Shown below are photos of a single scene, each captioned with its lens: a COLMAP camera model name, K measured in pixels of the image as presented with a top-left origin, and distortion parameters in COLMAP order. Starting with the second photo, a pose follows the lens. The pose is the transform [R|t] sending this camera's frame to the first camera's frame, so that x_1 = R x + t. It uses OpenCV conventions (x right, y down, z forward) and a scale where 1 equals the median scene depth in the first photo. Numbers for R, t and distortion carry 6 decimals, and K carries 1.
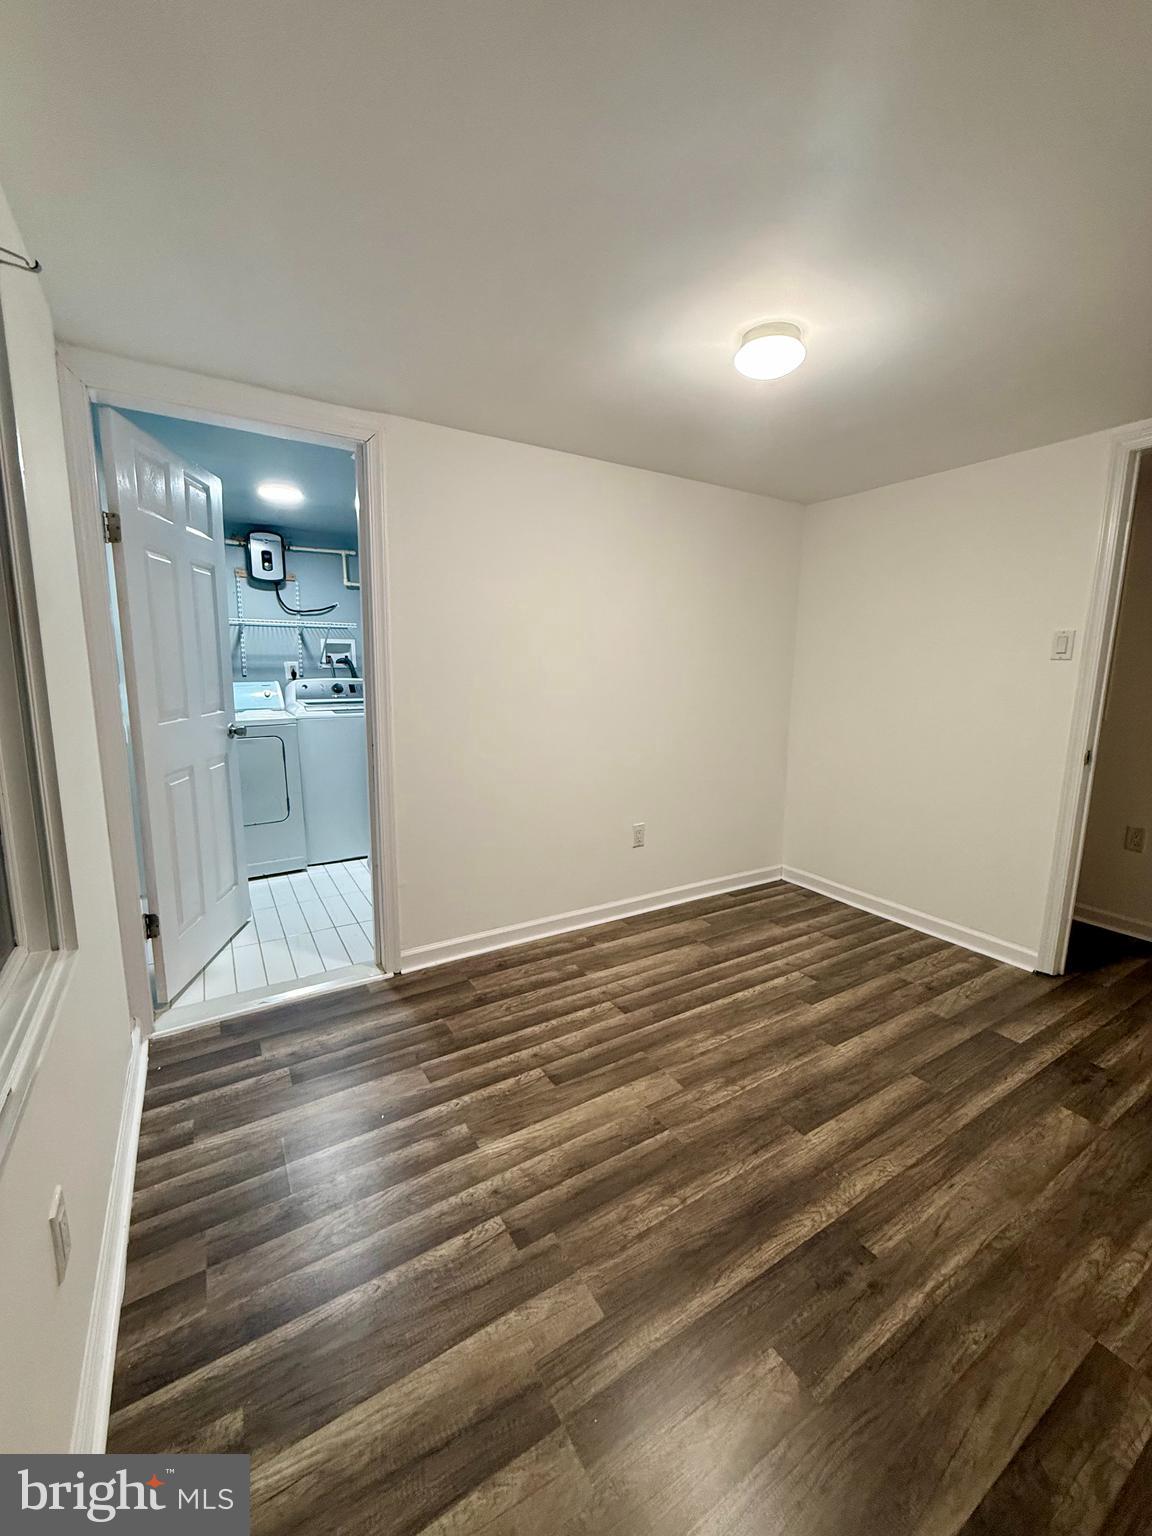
lens RADIAL K [[618.9, 0, 572.7], [0, 618.9, 759.6], [0, 0, 1]] dist [-0.000725, 0.000573]
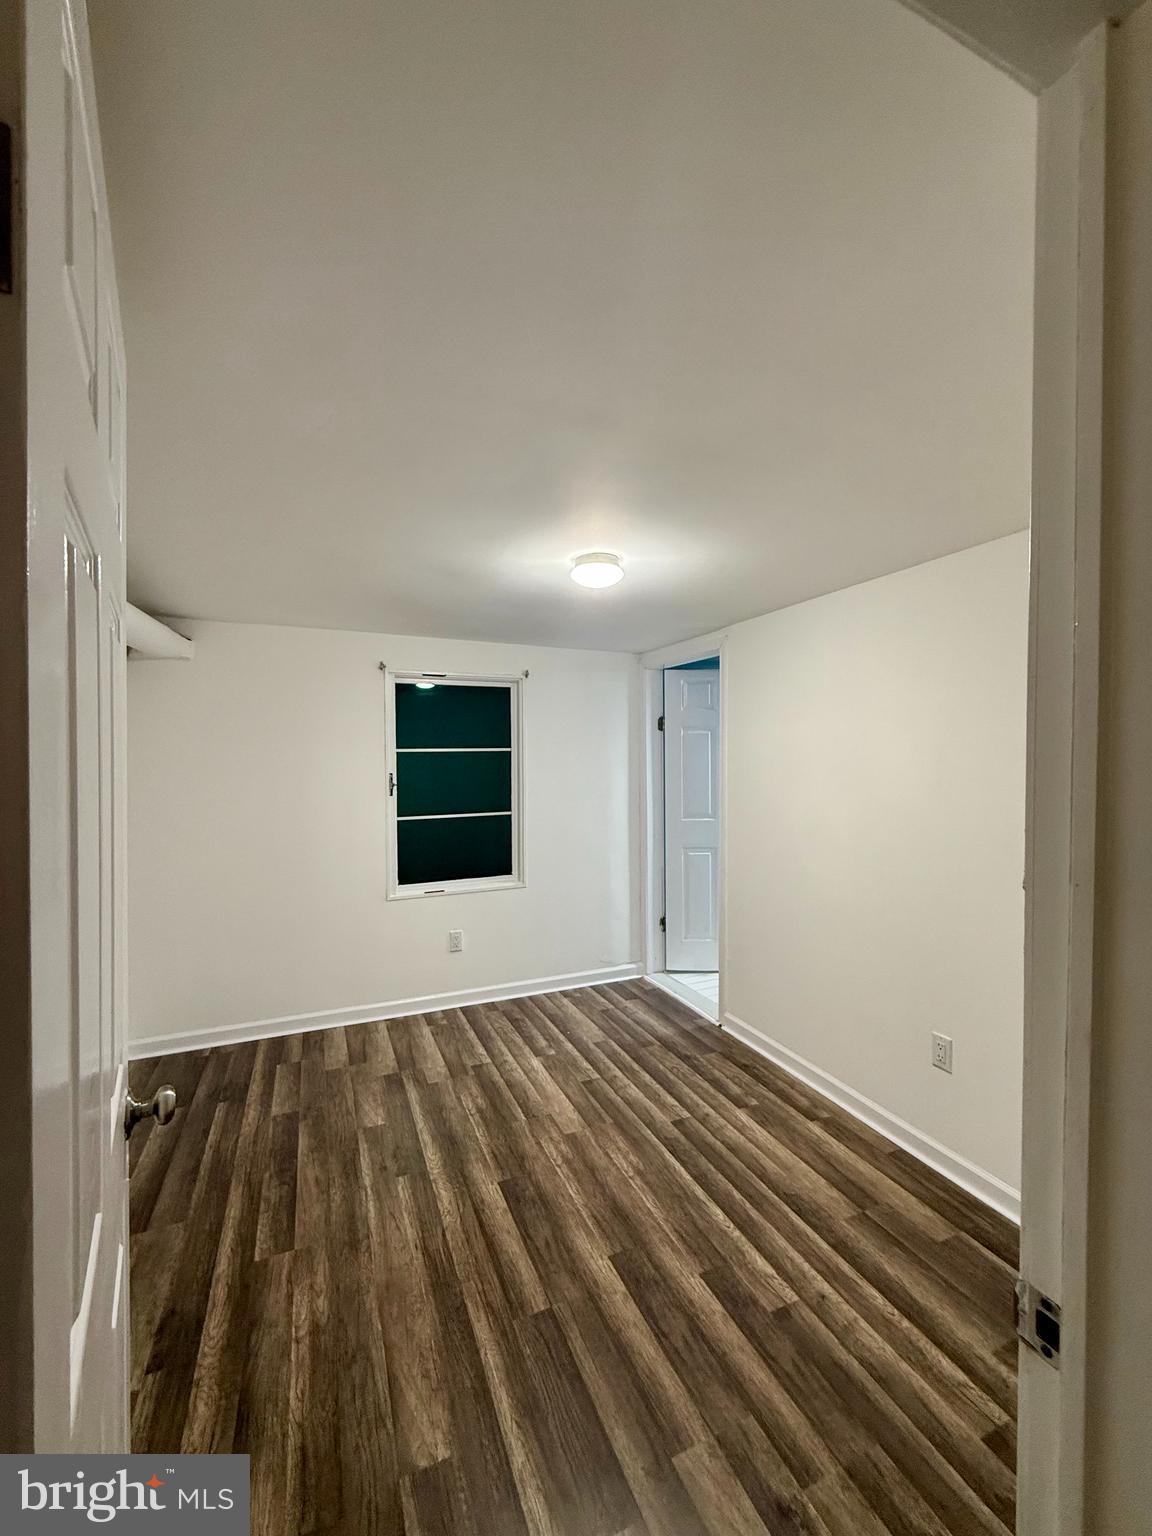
lens RADIAL K [[618.9, 0, 572.7], [0, 618.9, 759.6], [0, 0, 1]] dist [-0.000725, 0.000573]
pose [[-0.157682, -0.007686, -0.987460, 1.393389], [-0.149458, 0.988636, 0.016171, -0.244974], [0.976114, 0.150134, -0.157039, 1.066028]]
